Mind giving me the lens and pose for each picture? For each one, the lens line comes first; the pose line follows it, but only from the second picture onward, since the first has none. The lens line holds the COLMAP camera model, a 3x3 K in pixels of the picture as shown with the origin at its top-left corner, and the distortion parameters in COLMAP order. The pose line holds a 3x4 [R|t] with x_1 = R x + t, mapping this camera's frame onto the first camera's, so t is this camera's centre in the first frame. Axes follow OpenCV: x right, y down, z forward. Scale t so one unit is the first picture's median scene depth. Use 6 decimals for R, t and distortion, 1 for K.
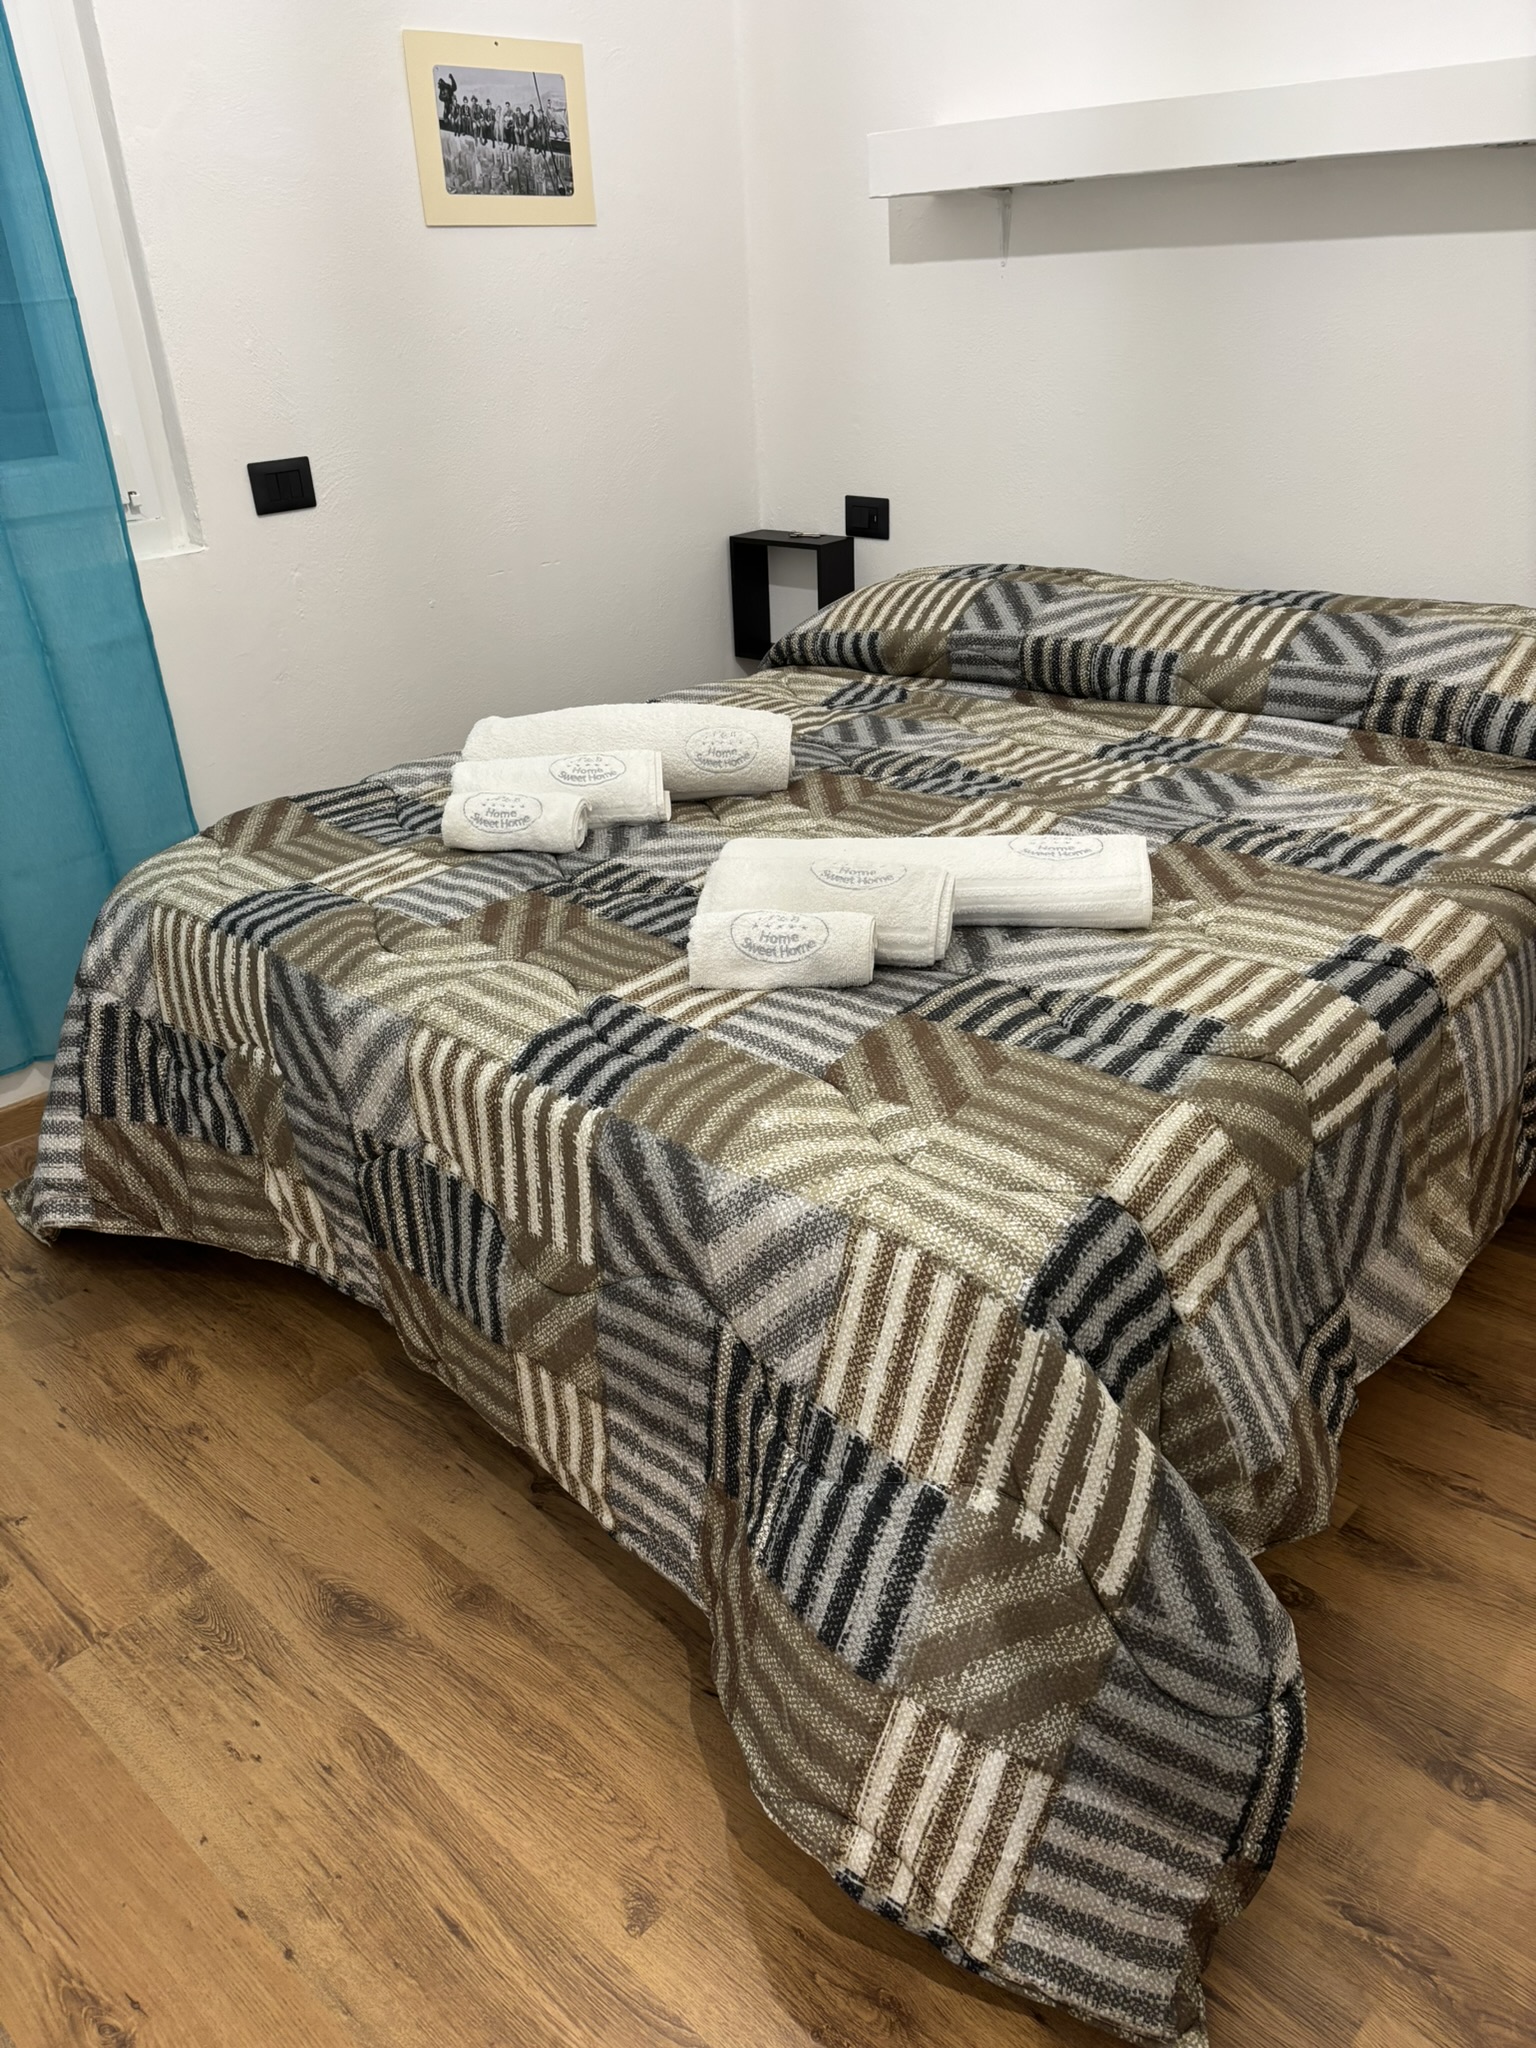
lens RADIAL K [[1529.4, 0, 771.6], [0, 1529.4, 1038.4], [0, 0, 1]] dist [0.054898, -0.054359]
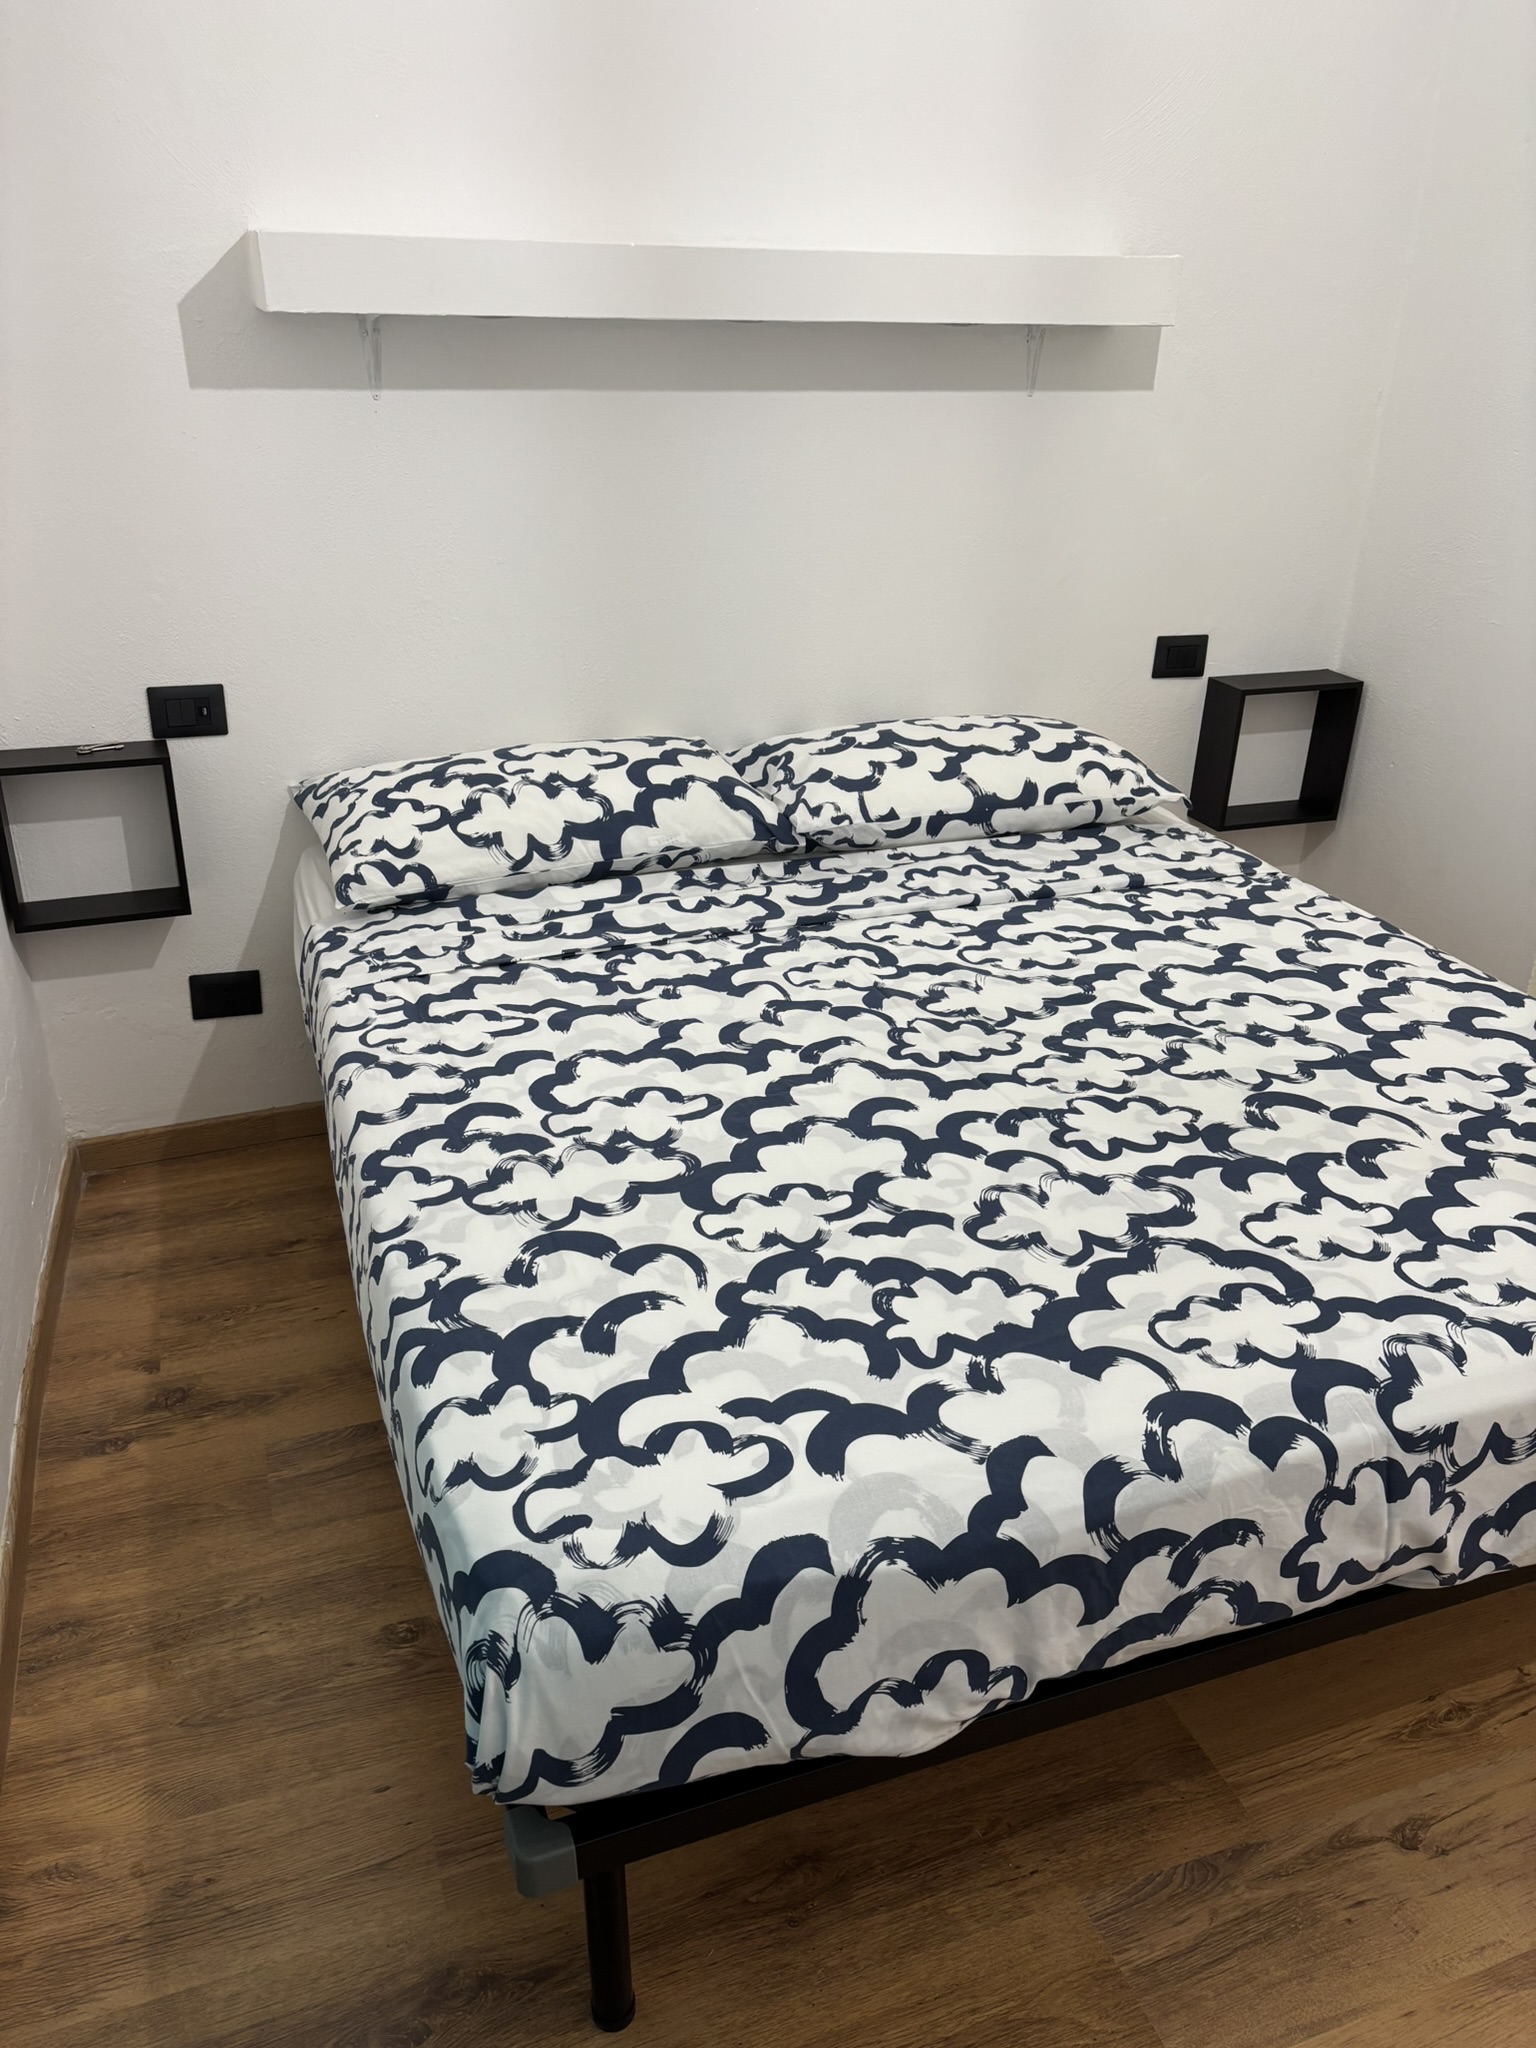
lens RADIAL K [[1529.4, 0, 751.6], [0, 1529.4, 1027.3], [0, 0, 1]] dist [0.054898, -0.054359]
pose [[0.460161, -0.328471, 0.824839, -0.684294], [0.361785, 0.917785, 0.163652, -0.309446], [-0.810780, 0.223108, 0.541165, 0.562935]]
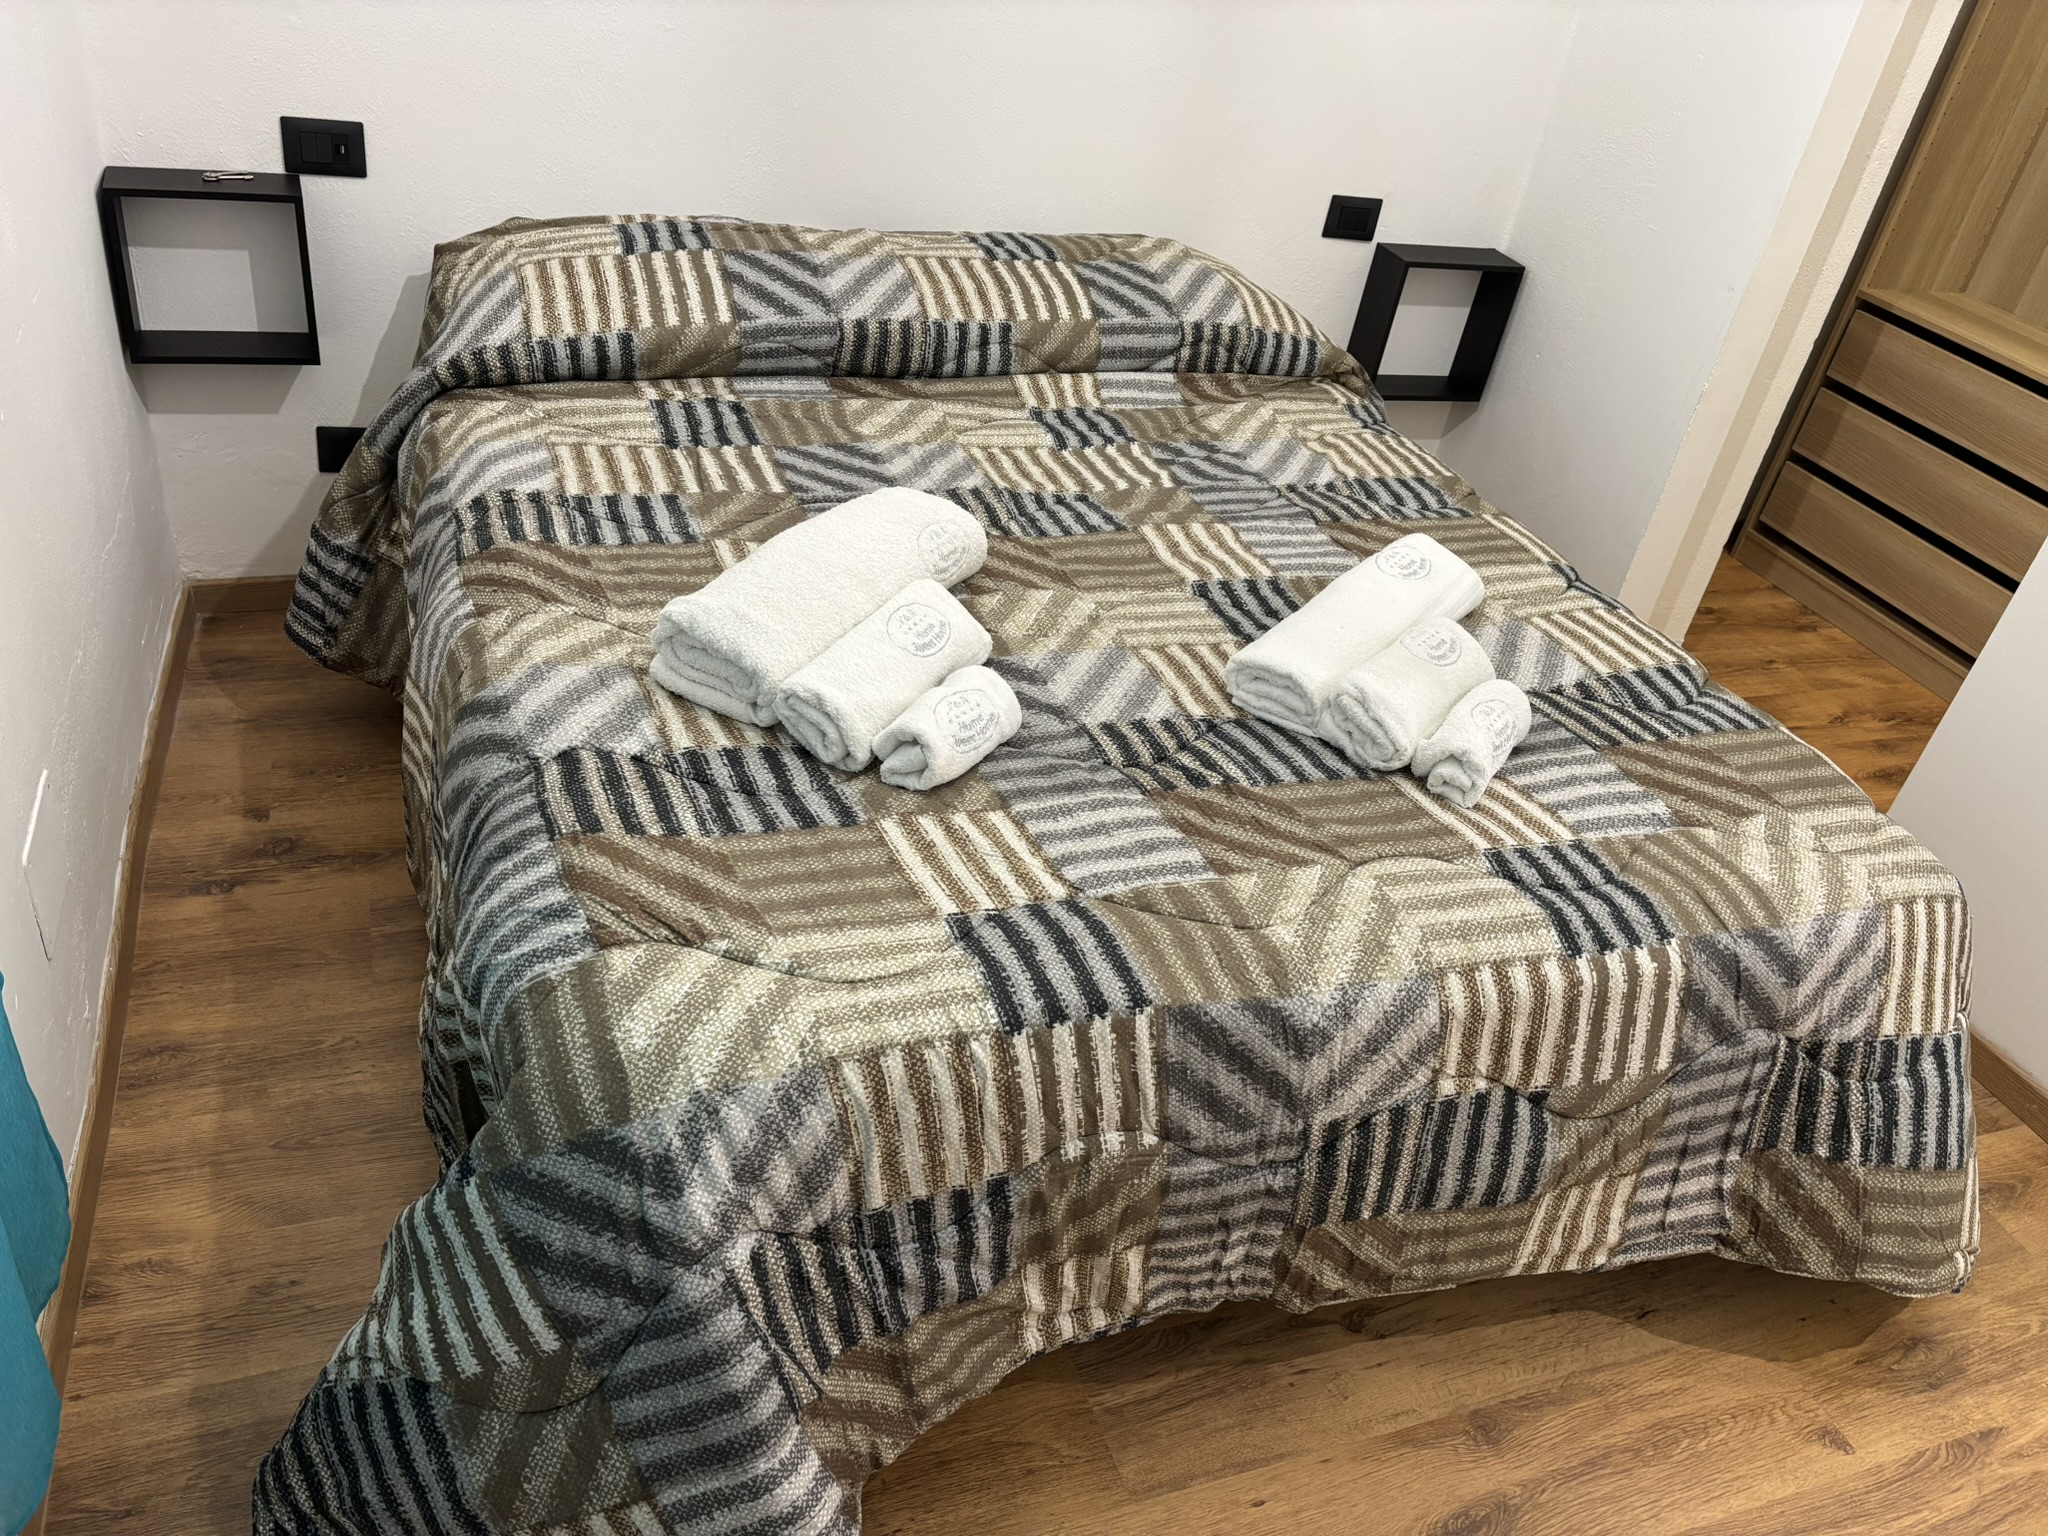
lens RADIAL K [[1529.4, 0, 1019.4], [0, 1529.4, 774.6], [0, 0, 1]] dist [0.054898, -0.054359]
pose [[0.439506, -0.412516, 0.797913, -0.698317], [0.242750, 0.909802, 0.336650, -0.331793], [-0.864816, 0.045734, 0.500001, 0.517192]]
